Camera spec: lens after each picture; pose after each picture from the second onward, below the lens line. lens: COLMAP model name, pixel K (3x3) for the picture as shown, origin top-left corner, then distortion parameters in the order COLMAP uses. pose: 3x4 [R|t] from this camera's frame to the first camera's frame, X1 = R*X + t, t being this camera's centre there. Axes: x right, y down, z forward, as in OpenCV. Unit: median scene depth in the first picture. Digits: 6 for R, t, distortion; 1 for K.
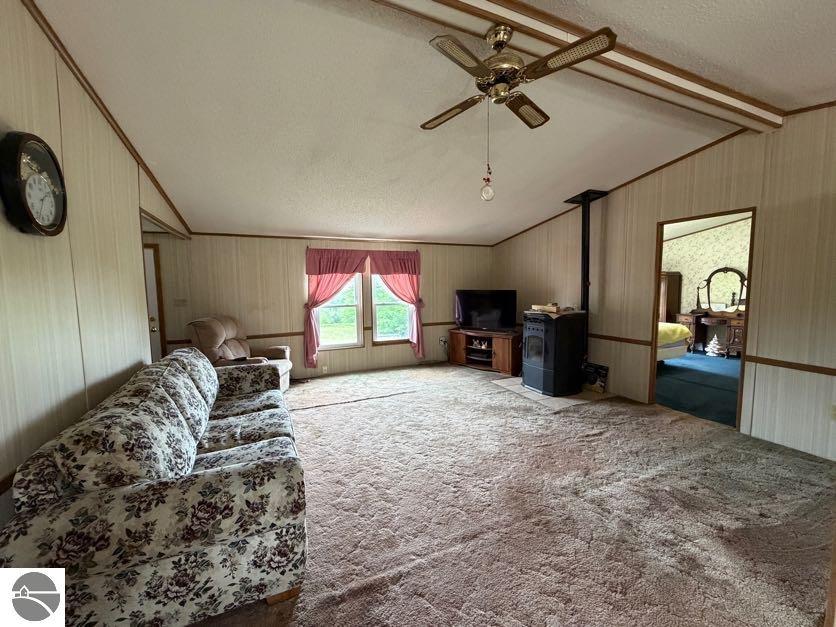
lens RADIAL K [[332.3, 0, 418.0], [0, 332.3, 313.5], [0, 0, 1]] dist [0.000106, 0.000118]
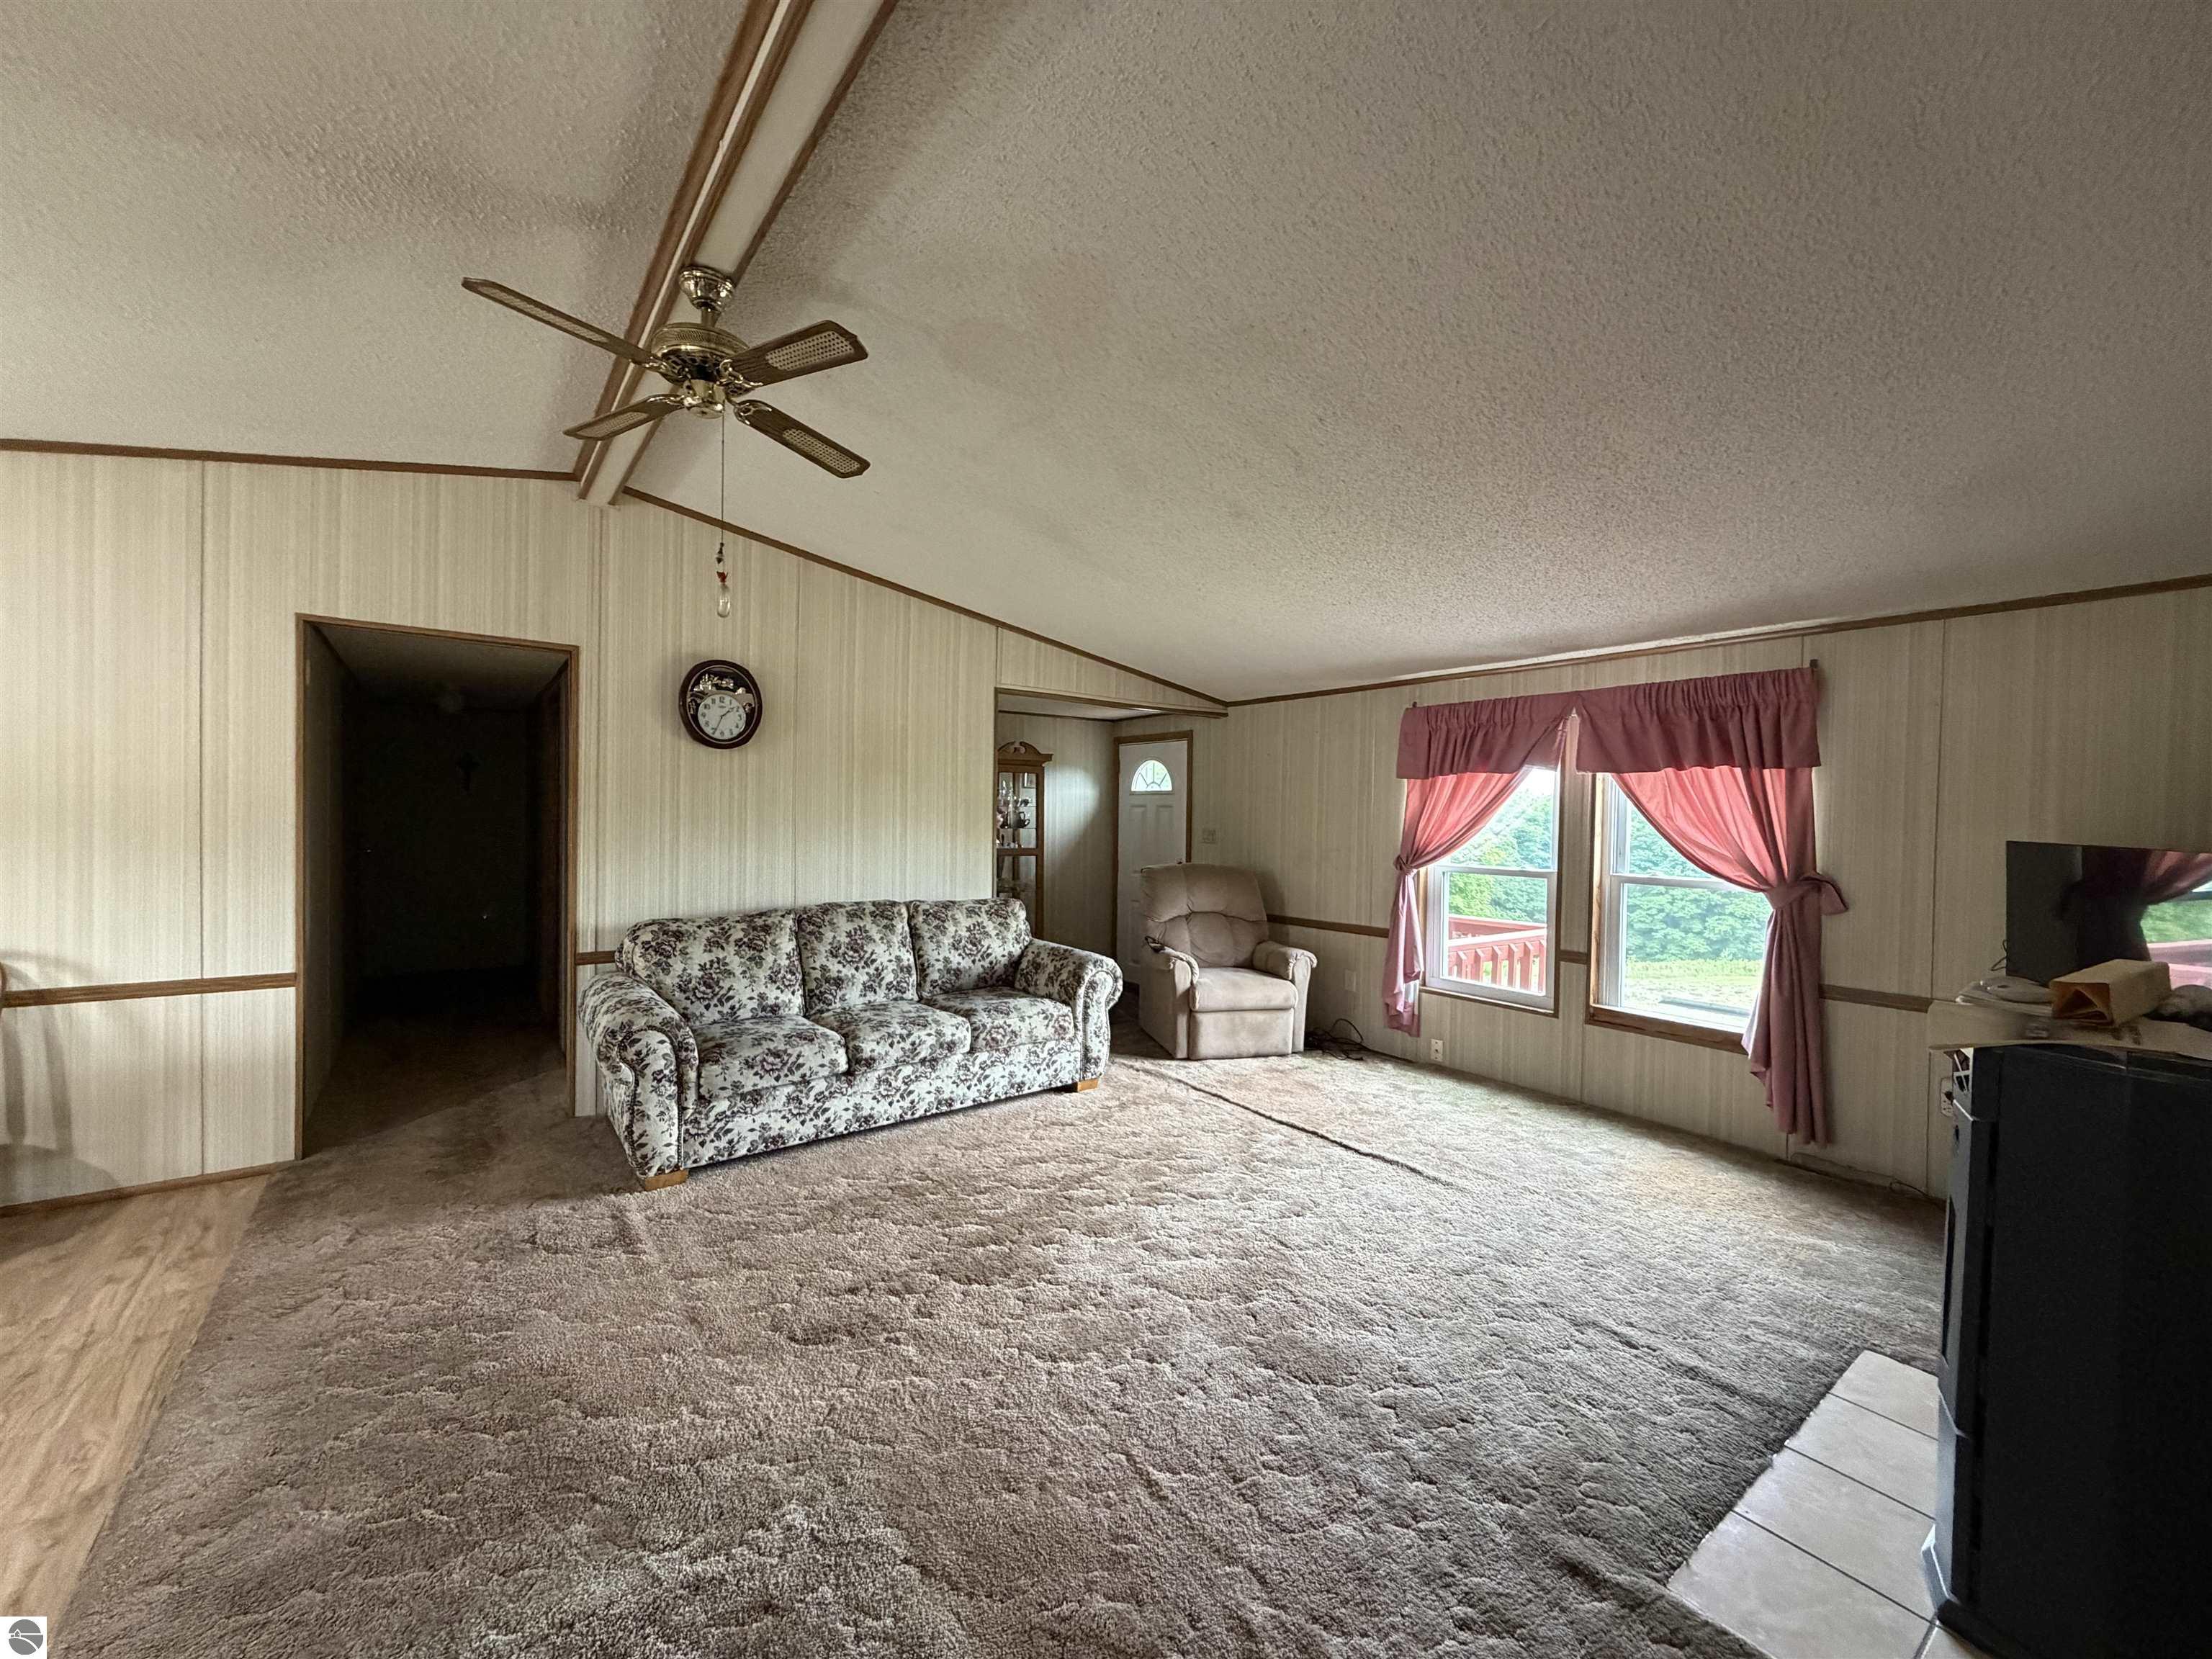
lens RADIAL K [[890.6, 0, 1106.0], [0, 890.6, 829.5], [0, 0, 1]] dist [-0.000148, 0.000001]
pose [[0.216097, 0.037306, -0.975659, 0.546586], [-0.095688, 0.995269, 0.016862, -0.042449], [0.971672, 0.089715, 0.218645, 0.437083]]
